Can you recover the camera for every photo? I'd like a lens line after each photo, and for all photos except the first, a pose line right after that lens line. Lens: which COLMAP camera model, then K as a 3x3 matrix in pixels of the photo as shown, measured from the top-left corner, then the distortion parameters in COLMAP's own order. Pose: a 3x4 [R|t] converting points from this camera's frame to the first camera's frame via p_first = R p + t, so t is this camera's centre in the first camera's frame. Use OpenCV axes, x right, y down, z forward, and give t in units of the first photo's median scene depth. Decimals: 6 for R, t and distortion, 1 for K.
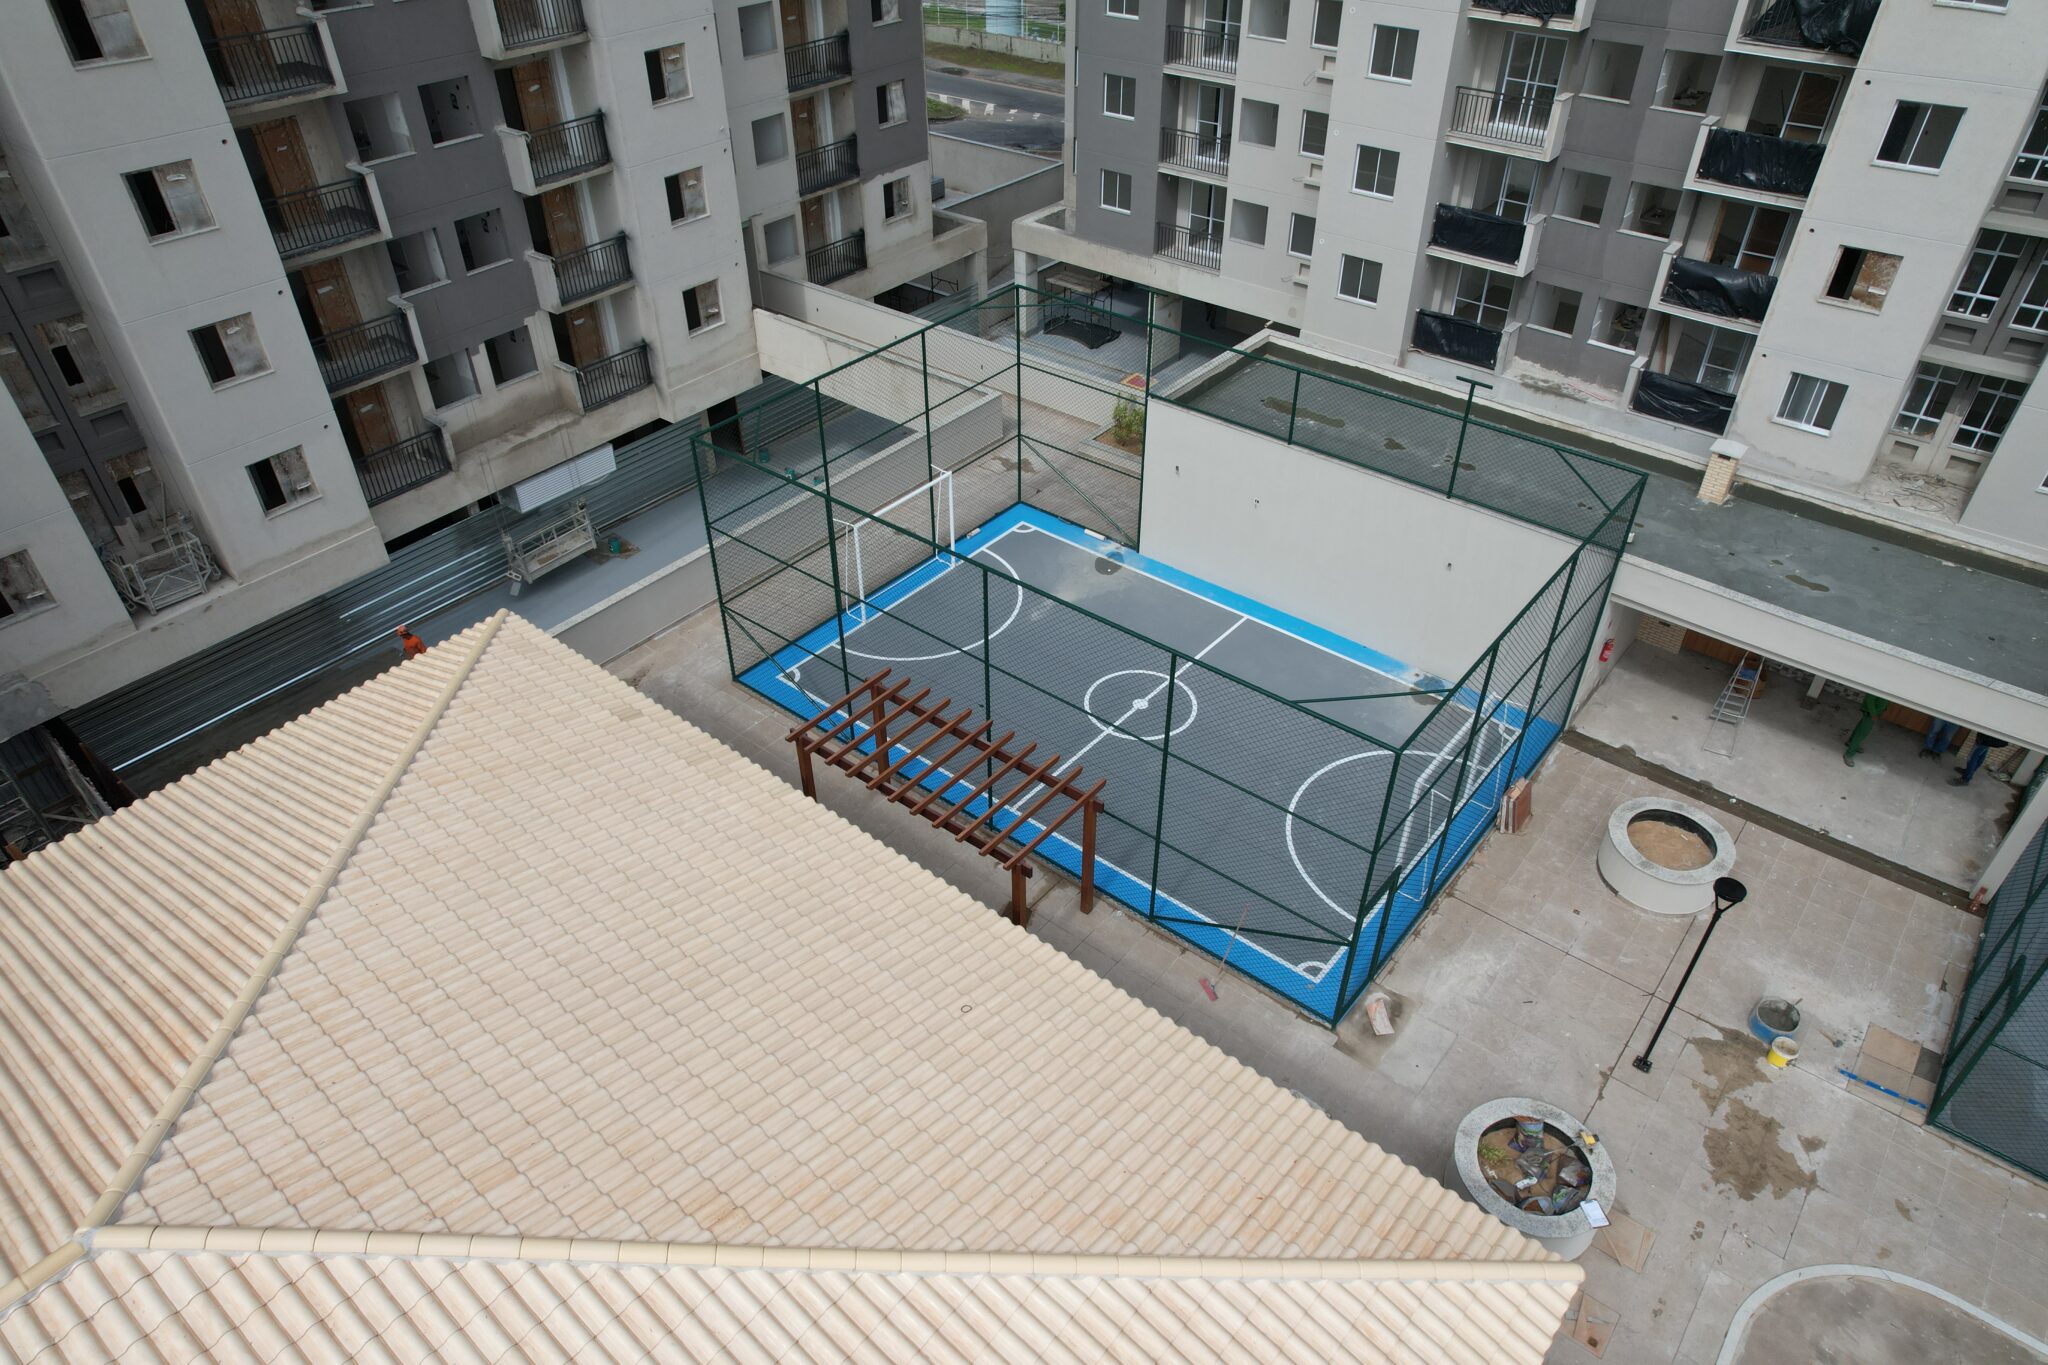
lens RADIAL K [[1293.8, 0, 1017.7], [0, 1293.8, 681.3], [0, 0, 1]] dist [-0.063434, 0.055716]
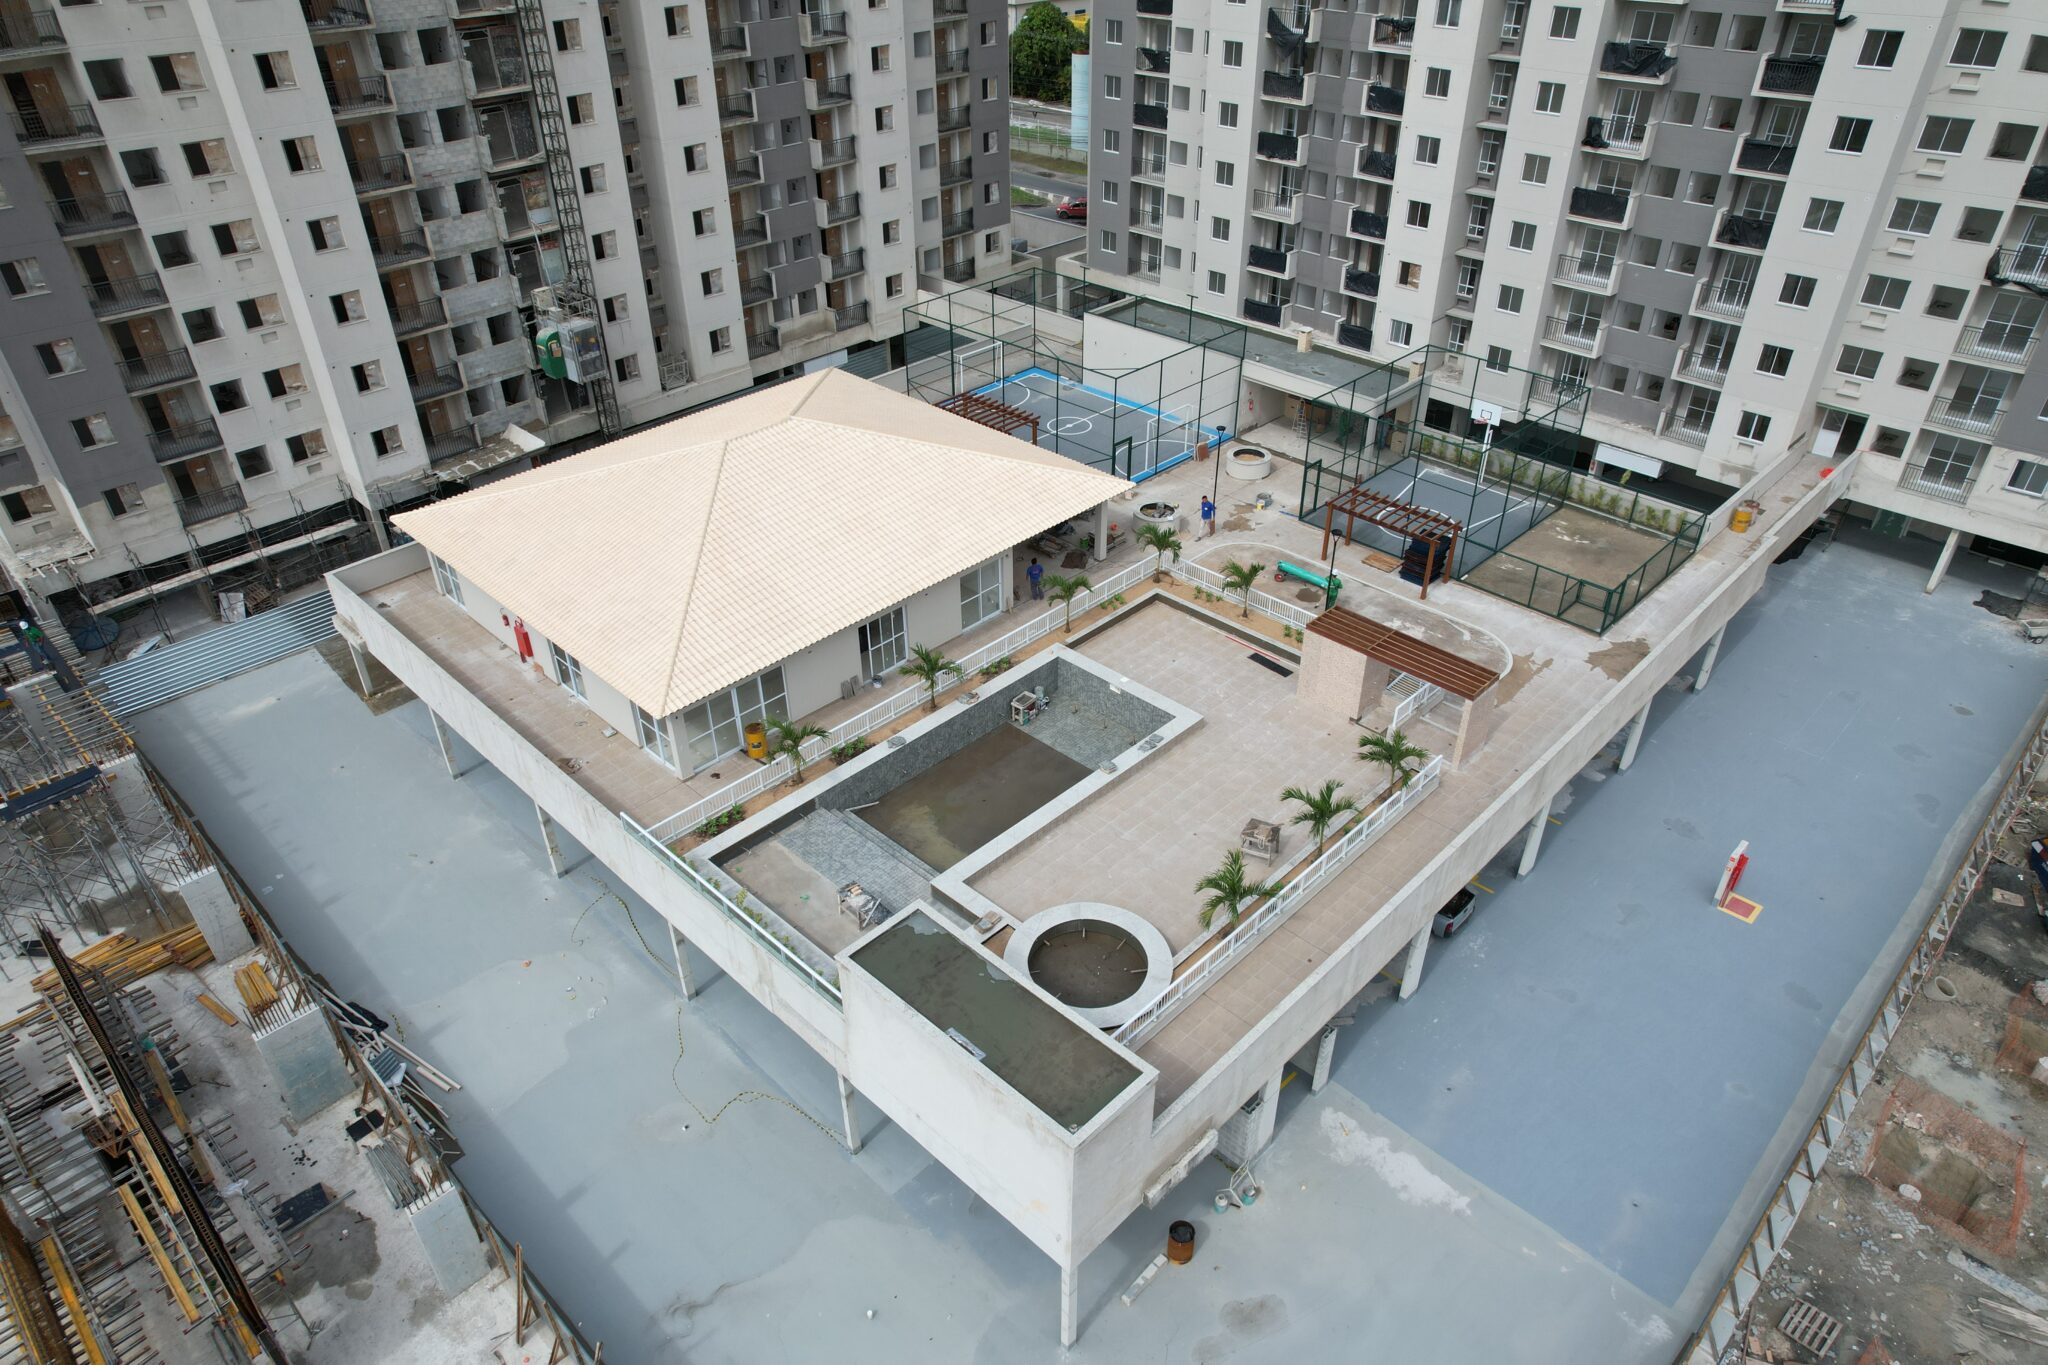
lens RADIAL K [[1293.8, 0, 1022.3], [0, 1293.8, 678.3], [0, 0, 1]] dist [-0.063434, 0.055716]
pose [[0.995994, 0.048476, -0.075146, 0.145682], [-0.053446, 0.996413, -0.065609, 0.458387], [0.071696, 0.069363, 0.995012, -0.995024]]
